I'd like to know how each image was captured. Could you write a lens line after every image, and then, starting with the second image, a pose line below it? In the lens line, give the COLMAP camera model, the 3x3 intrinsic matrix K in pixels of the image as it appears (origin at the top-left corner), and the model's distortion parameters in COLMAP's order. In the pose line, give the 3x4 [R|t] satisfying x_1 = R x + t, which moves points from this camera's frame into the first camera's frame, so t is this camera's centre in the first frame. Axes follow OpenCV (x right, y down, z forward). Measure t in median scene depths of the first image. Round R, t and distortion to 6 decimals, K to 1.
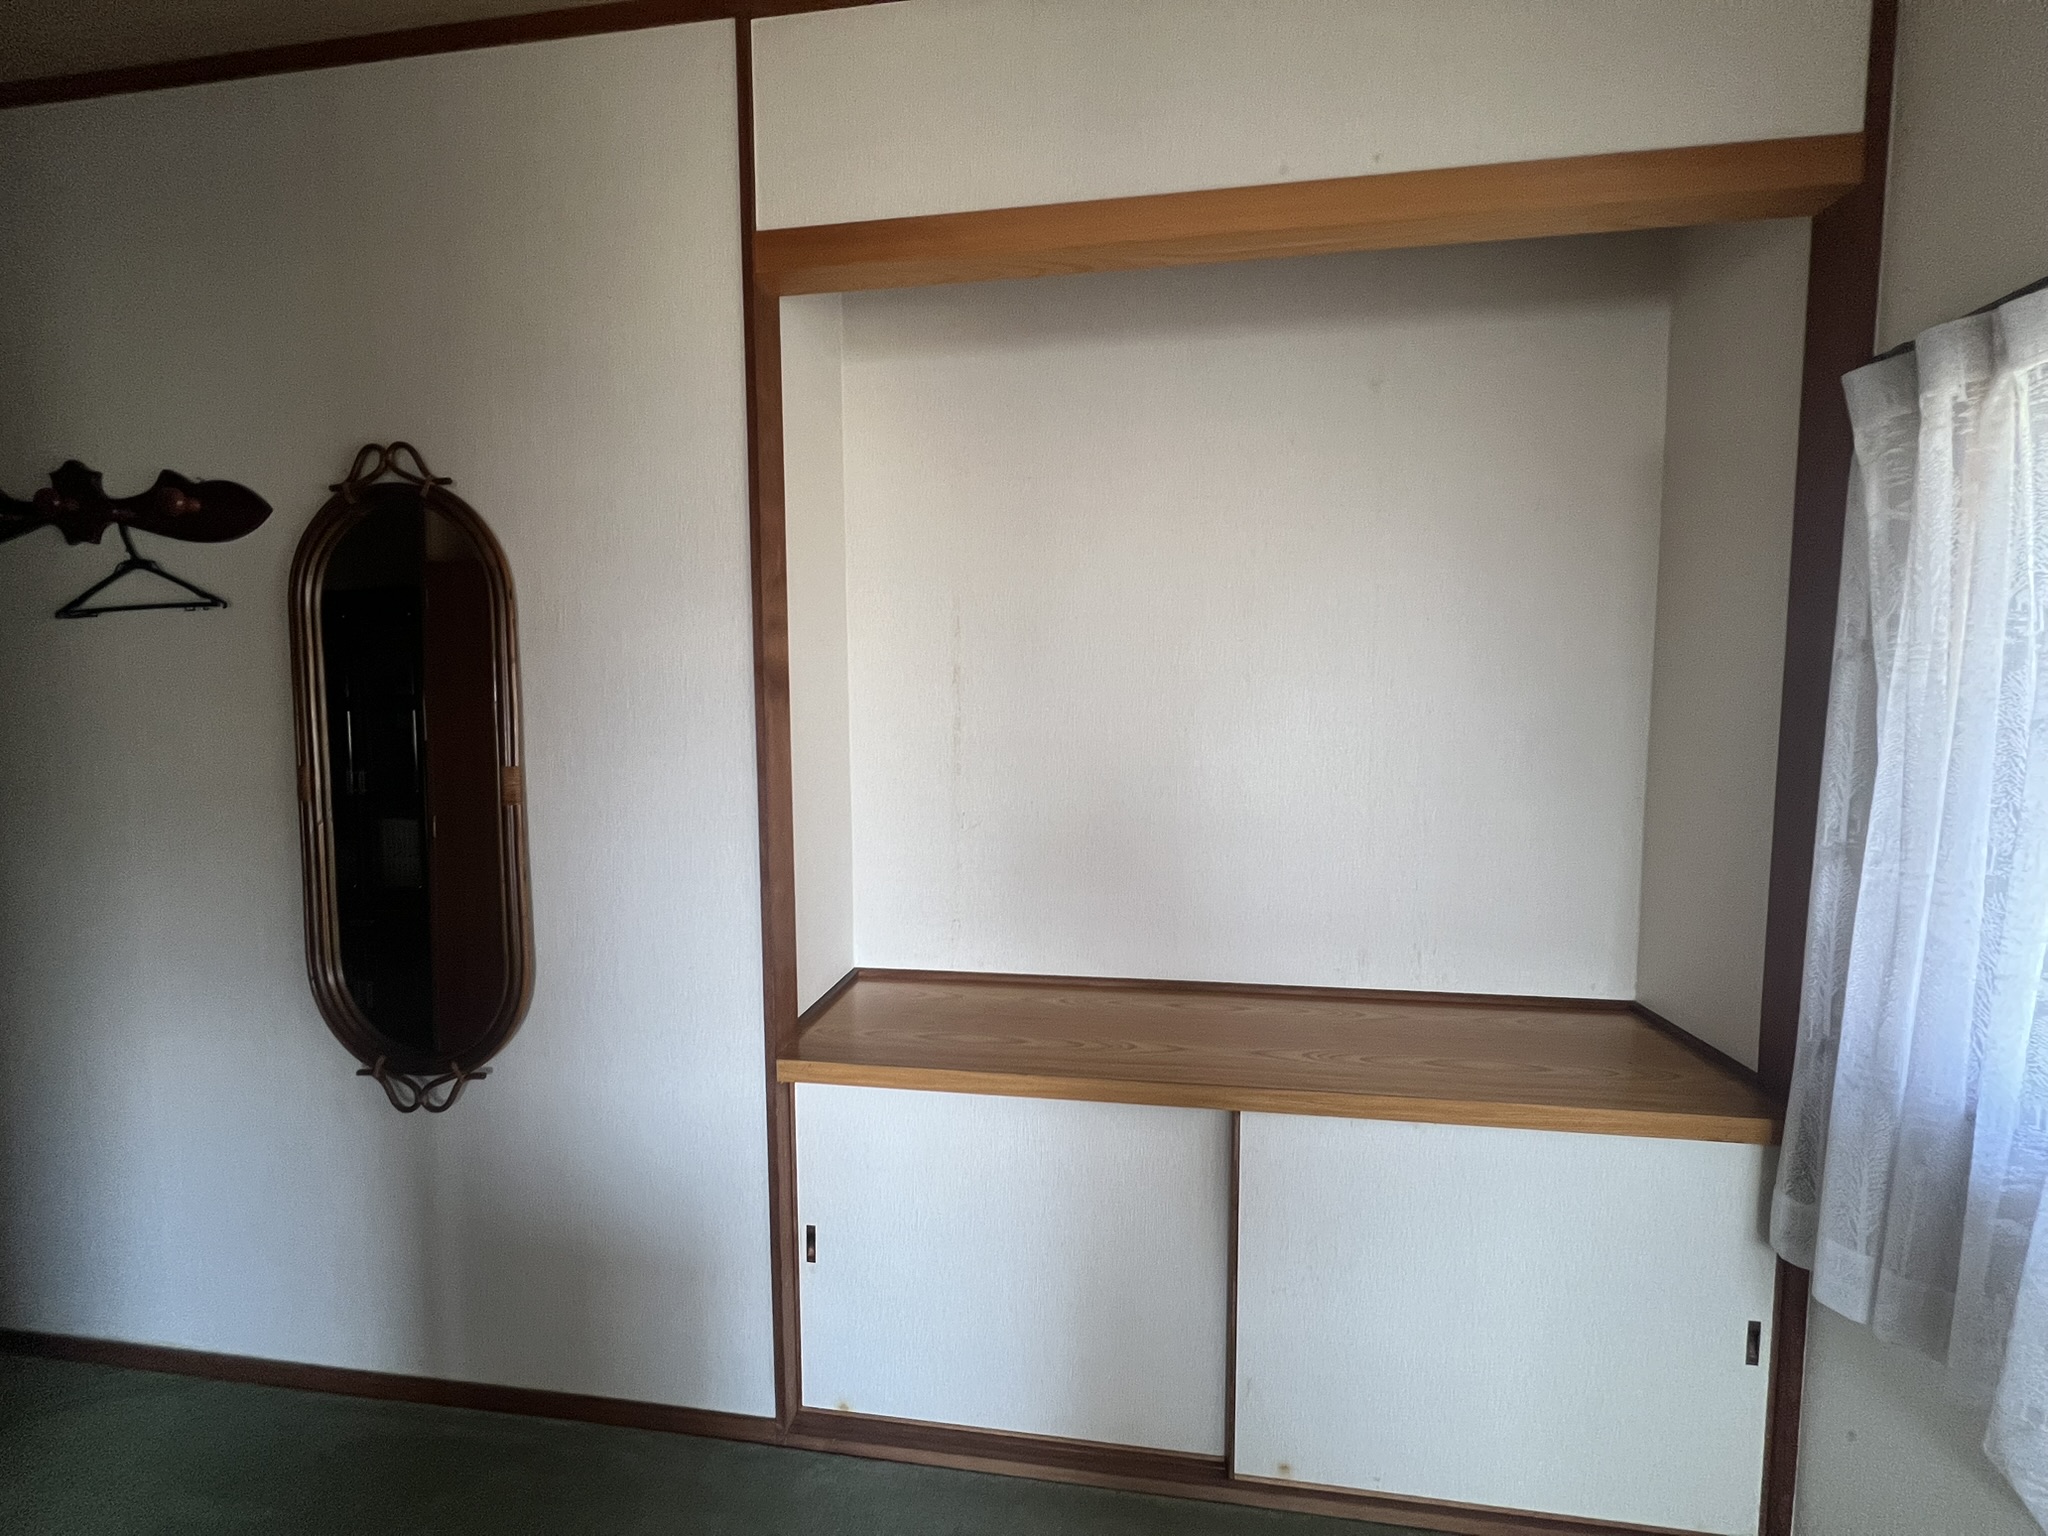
lens RADIAL K [[811.8, 0, 1037.5], [0, 811.8, 763.5], [0, 0, 1]] dist [-0.007919, 0.000993]
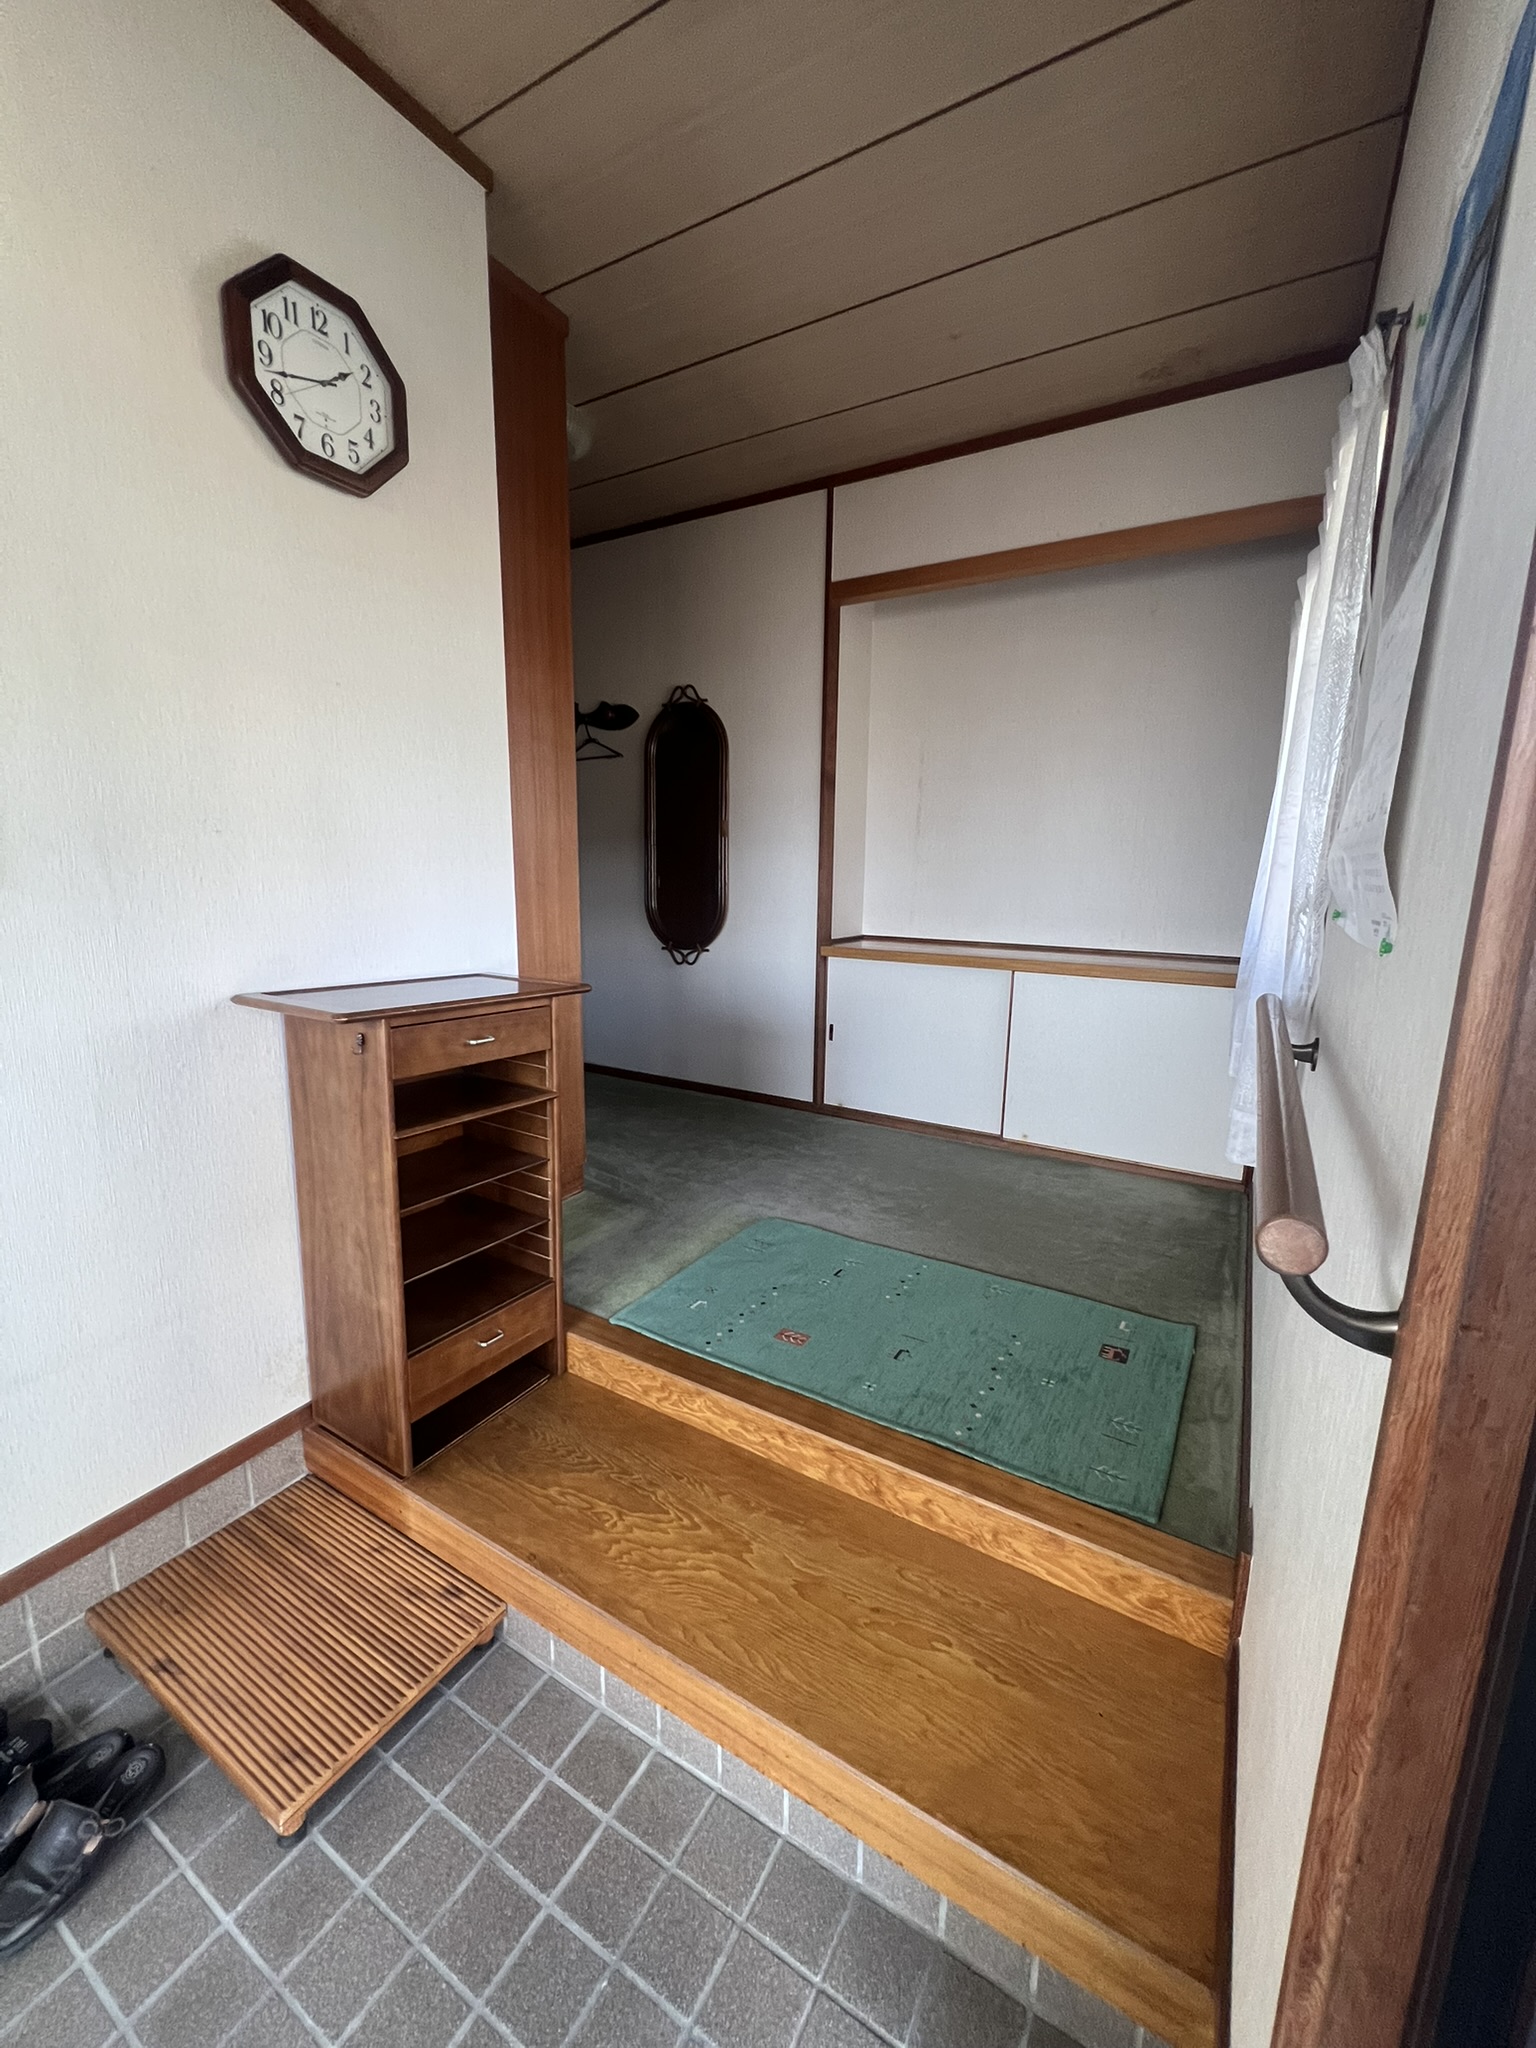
lens RADIAL K [[811.8, 0, 767.5], [0, 811.8, 1026.5], [0, 0, 1]] dist [-0.007919, 0.000993]
pose [[0.922691, 0.089454, -0.375020, 0.428499], [-0.043677, 0.990702, 0.128852, 0.289600], [0.383059, -0.102510, 0.918018, -1.218807]]
